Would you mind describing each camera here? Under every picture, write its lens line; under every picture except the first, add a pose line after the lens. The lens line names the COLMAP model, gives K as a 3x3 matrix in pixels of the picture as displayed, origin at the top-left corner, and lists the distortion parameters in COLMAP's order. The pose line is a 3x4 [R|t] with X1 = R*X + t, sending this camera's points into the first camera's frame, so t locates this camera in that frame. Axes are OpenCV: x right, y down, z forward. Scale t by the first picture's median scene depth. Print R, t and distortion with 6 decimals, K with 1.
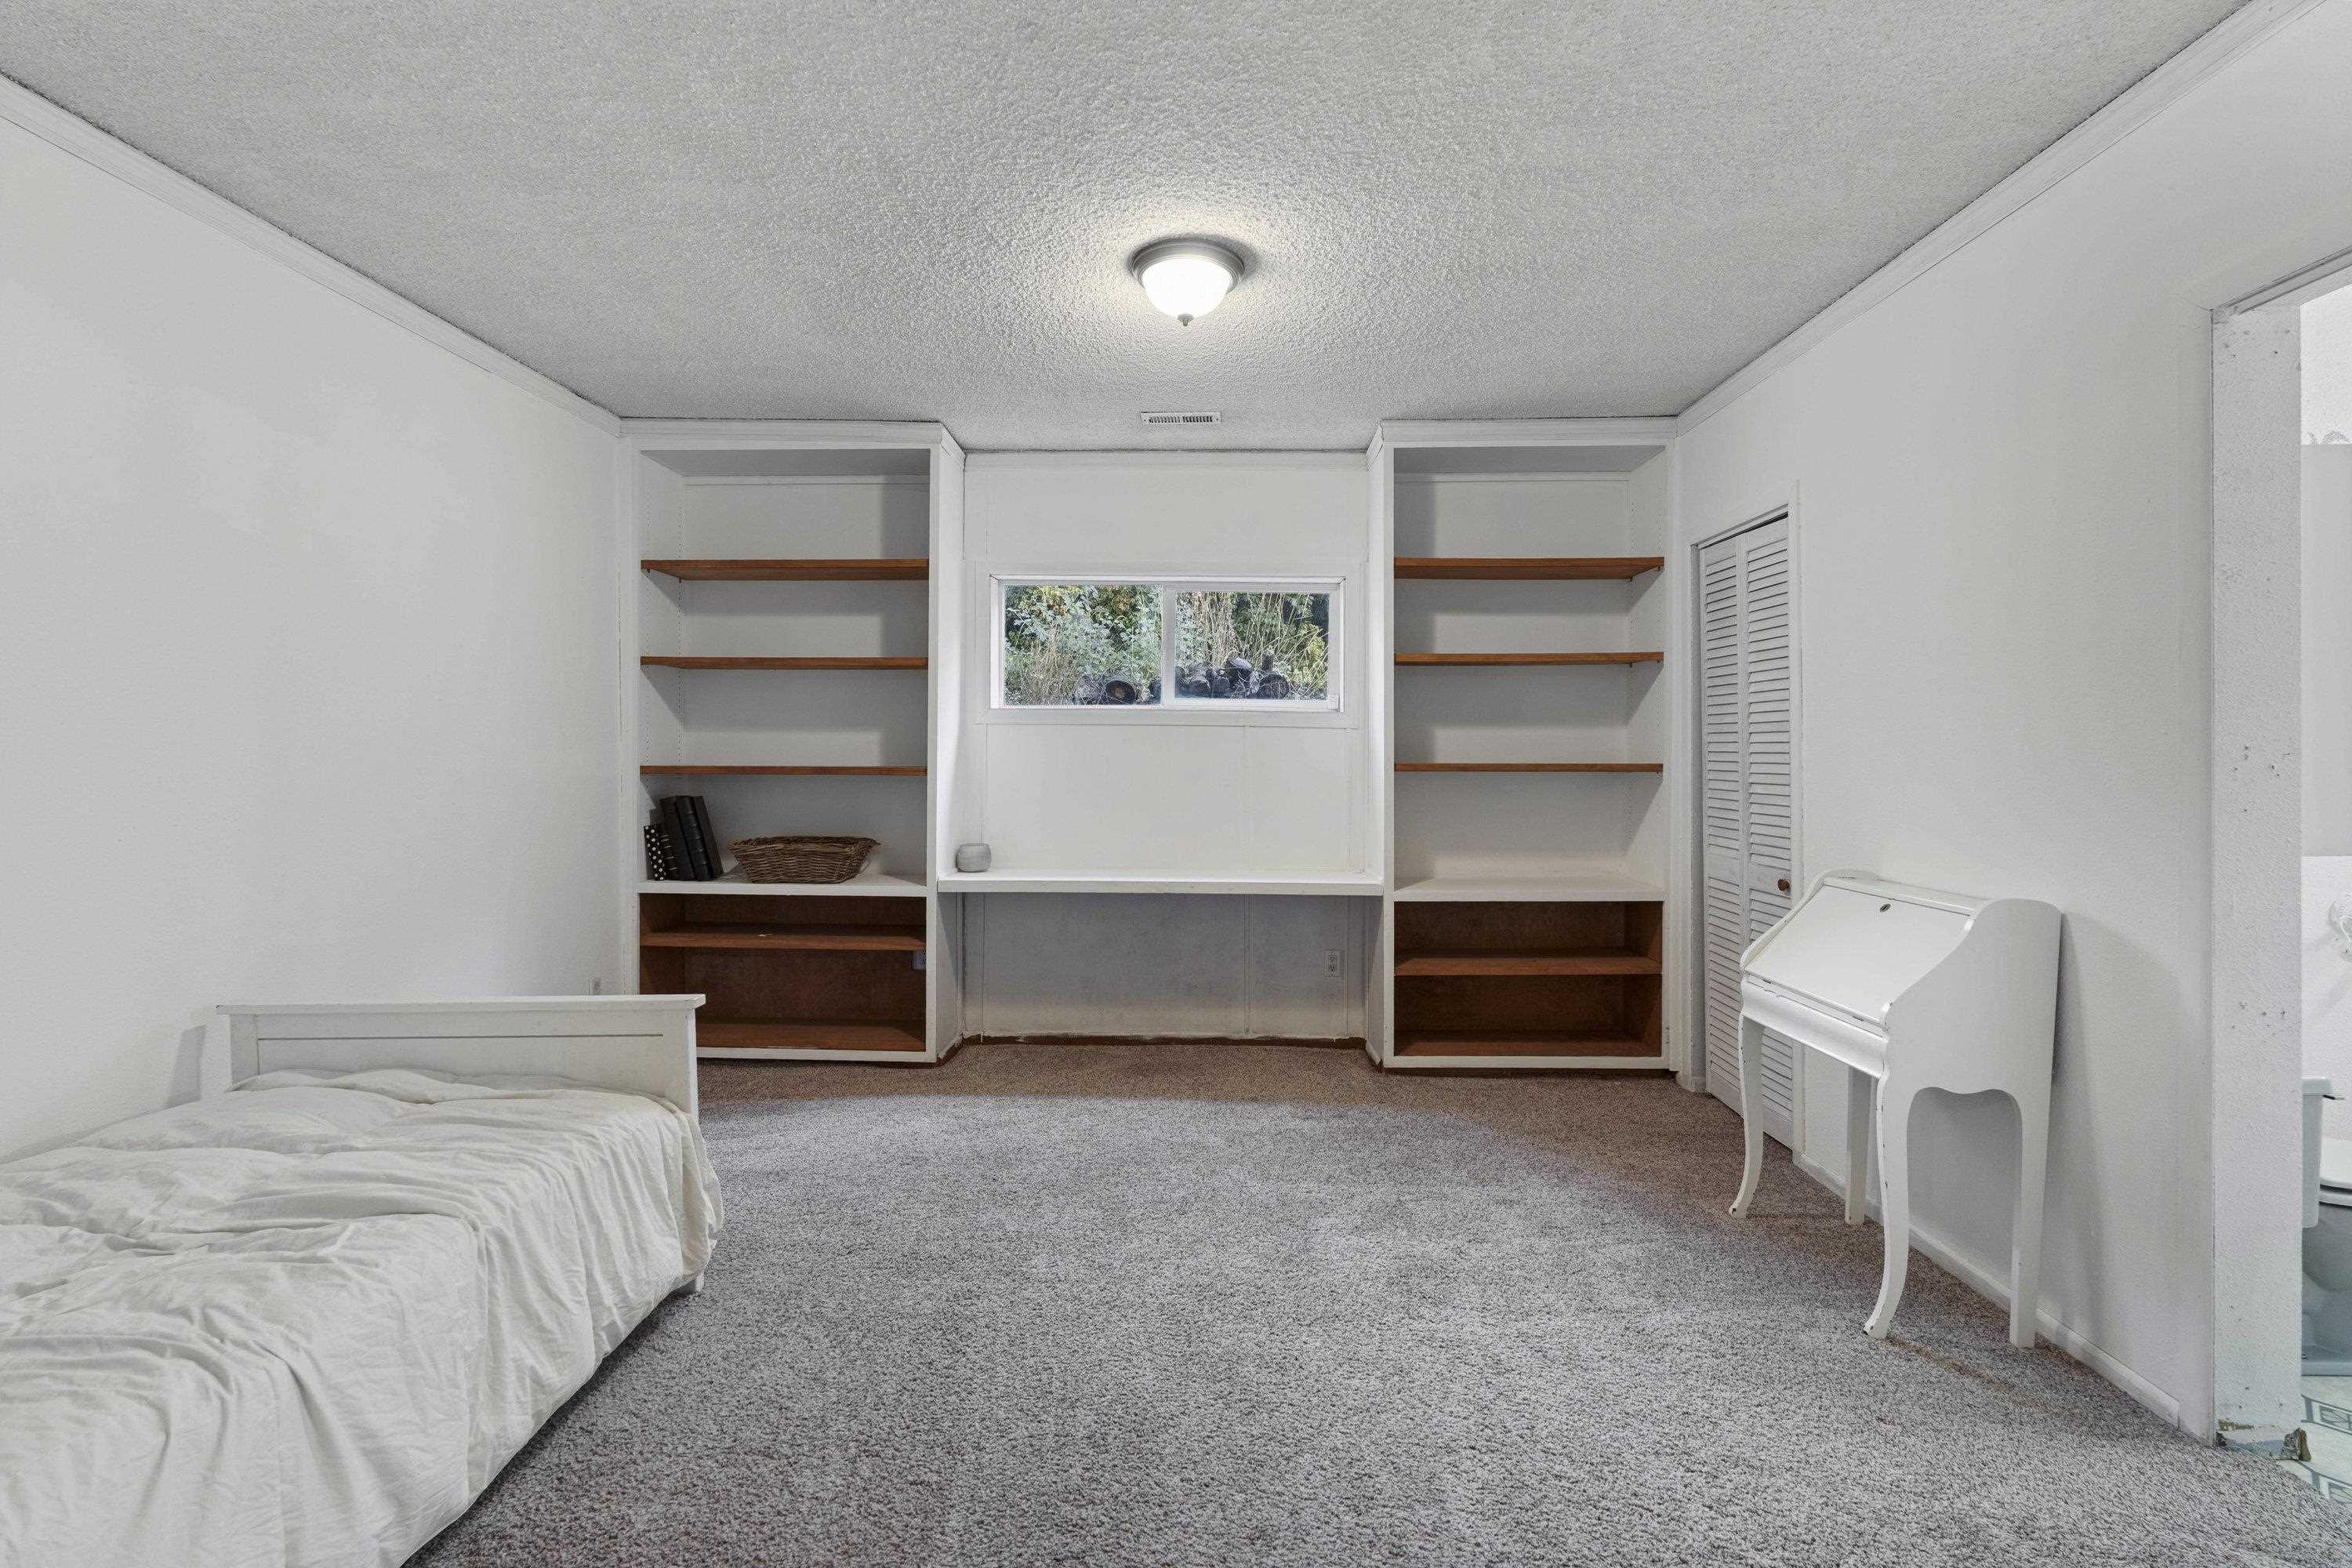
lens RADIAL K [[1045.6, 0, 1176.4], [0, 1045.6, 735.8], [0, 0, 1]] dist [-0.002061, -0.000482]
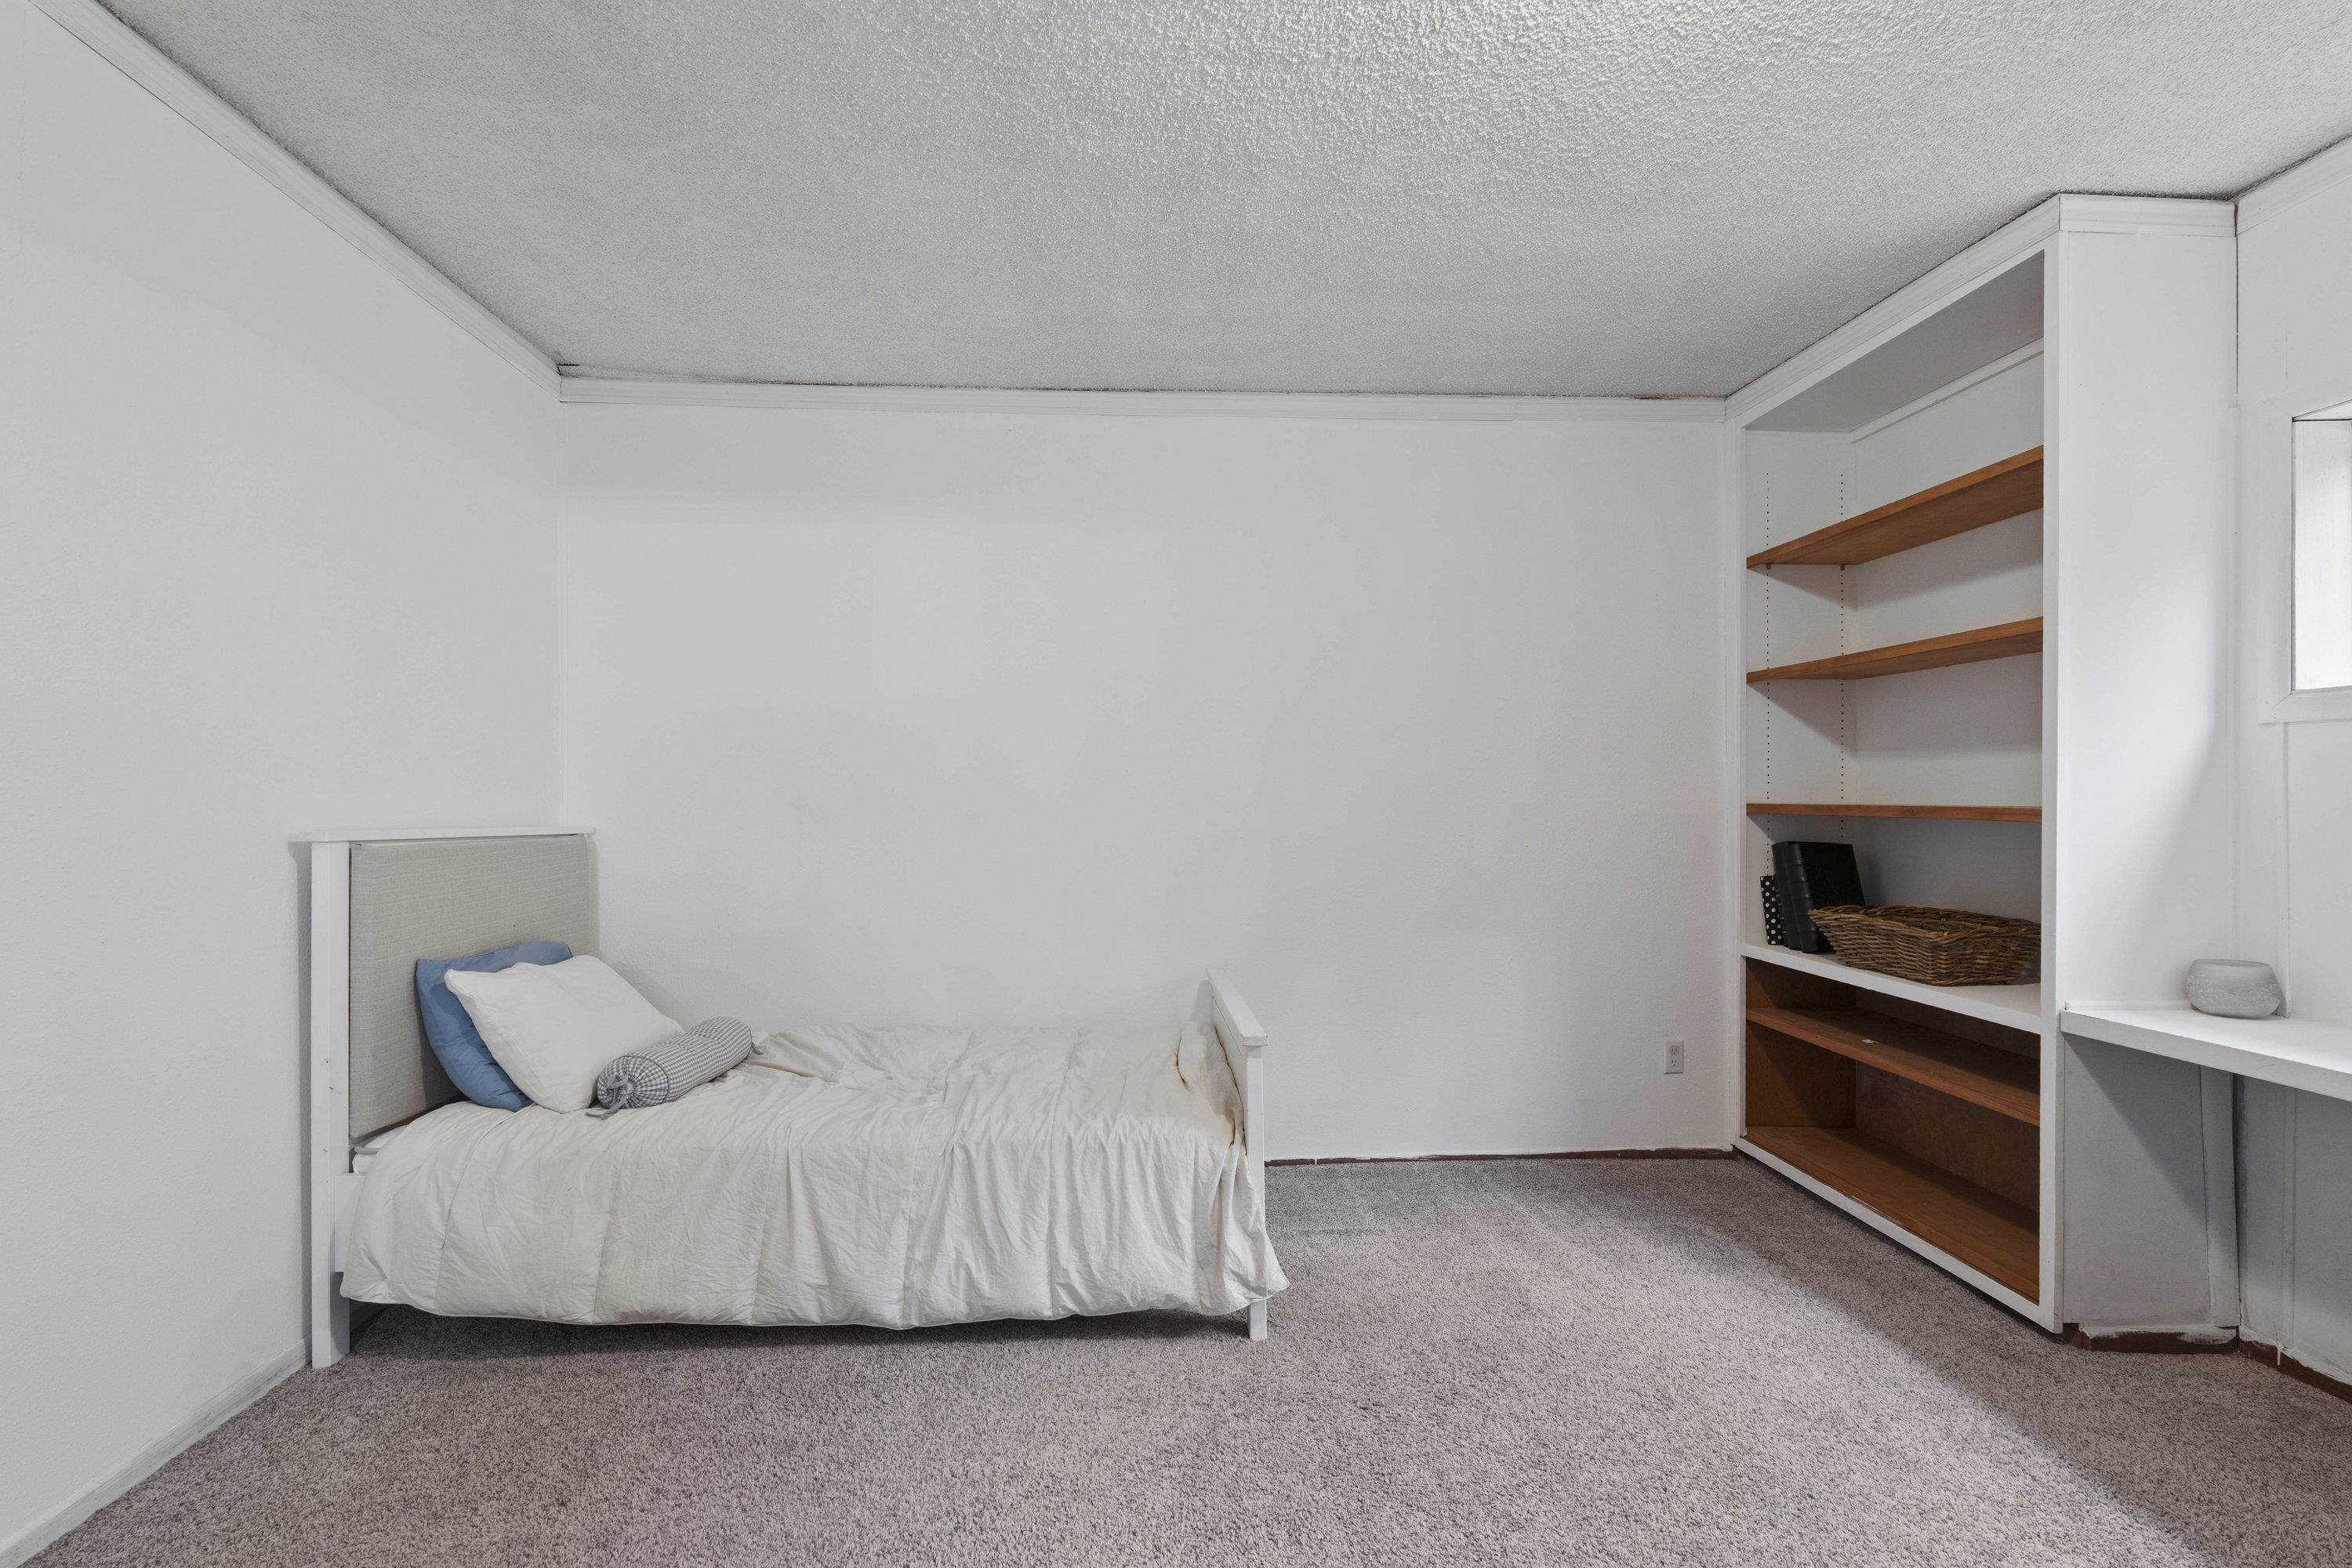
lens RADIAL K [[1048.6, 0, 1176.5], [0, 1048.6, 790.9], [0, 0, 1]] dist [-0.001466, -0.000356]
pose [[0.092803, -0.005927, -0.995667, 0.286760], [0.018261, 0.999824, -0.004250, 0.013455], [0.995517, -0.017787, 0.092895, 0.475363]]
